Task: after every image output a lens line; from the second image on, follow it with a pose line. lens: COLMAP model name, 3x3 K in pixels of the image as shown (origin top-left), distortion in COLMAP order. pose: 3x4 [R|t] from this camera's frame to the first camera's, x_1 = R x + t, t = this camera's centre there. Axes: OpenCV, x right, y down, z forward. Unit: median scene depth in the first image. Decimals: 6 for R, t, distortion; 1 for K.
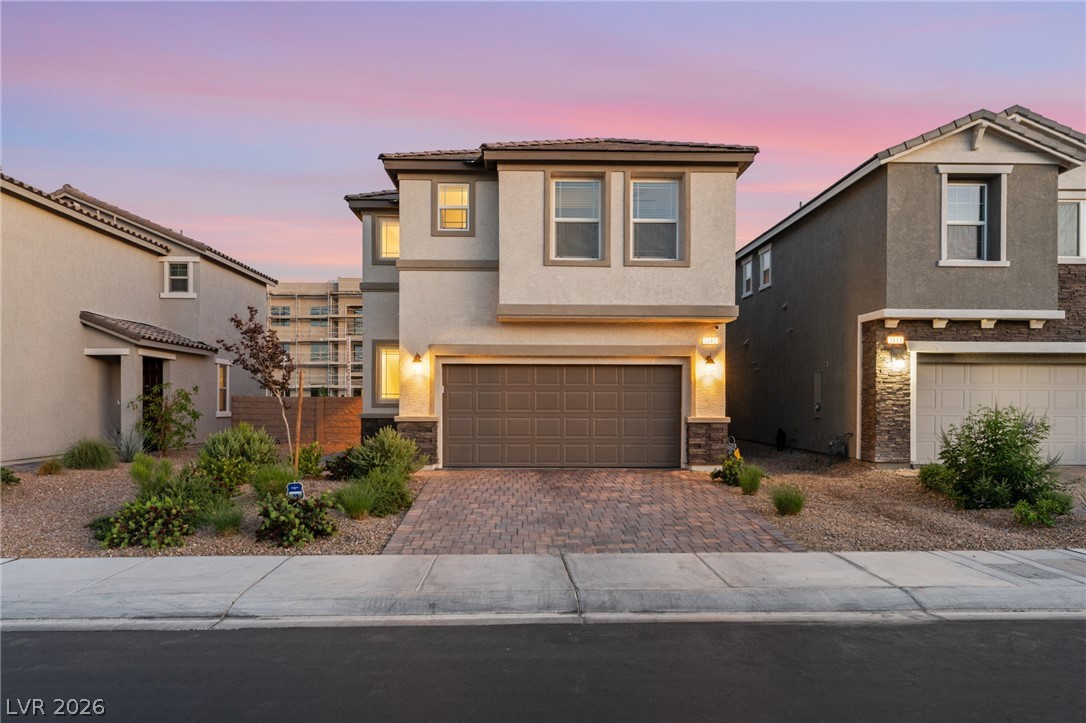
lens RADIAL K [[696.3, 0, 575.0], [0, 696.3, 407.1], [0, 0, 1]] dist [-0.000913, 0.004430]
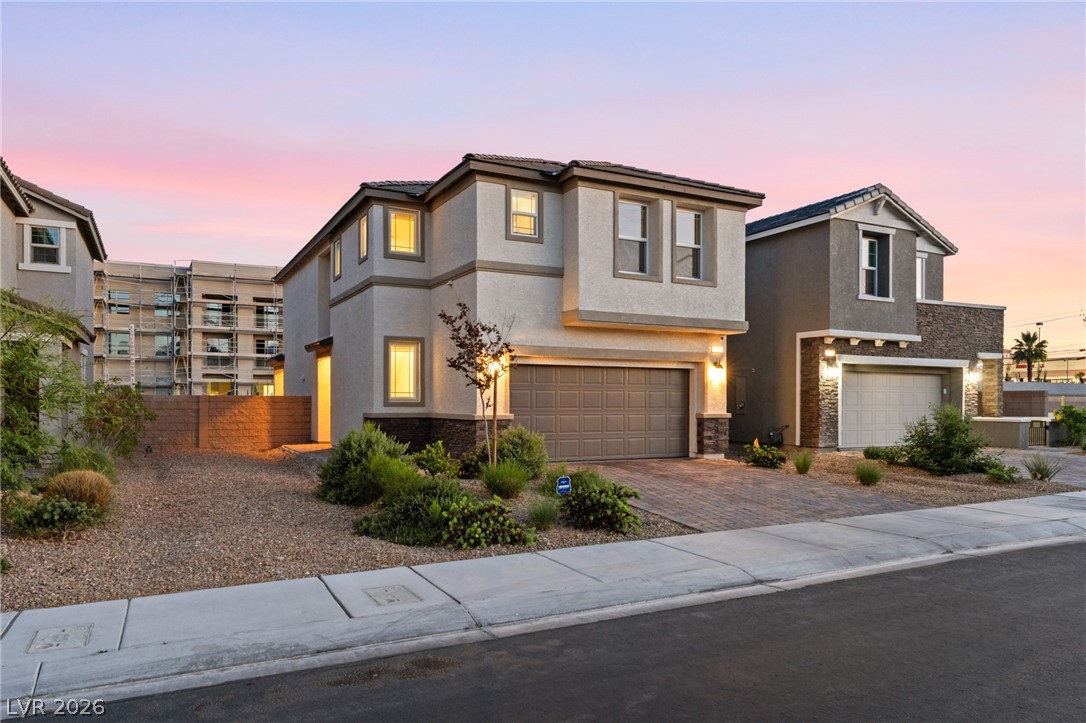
lens RADIAL K [[696.3, 0, 558.4], [0, 696.3, 407.8], [0, 0, 1]] dist [-0.000913, 0.004430]
pose [[0.904483, -0.004469, 0.426487, -0.568332], [0.003948, 0.999990, 0.002105, 0.001342], [-0.426492, -0.000220, 0.904491, 0.036510]]
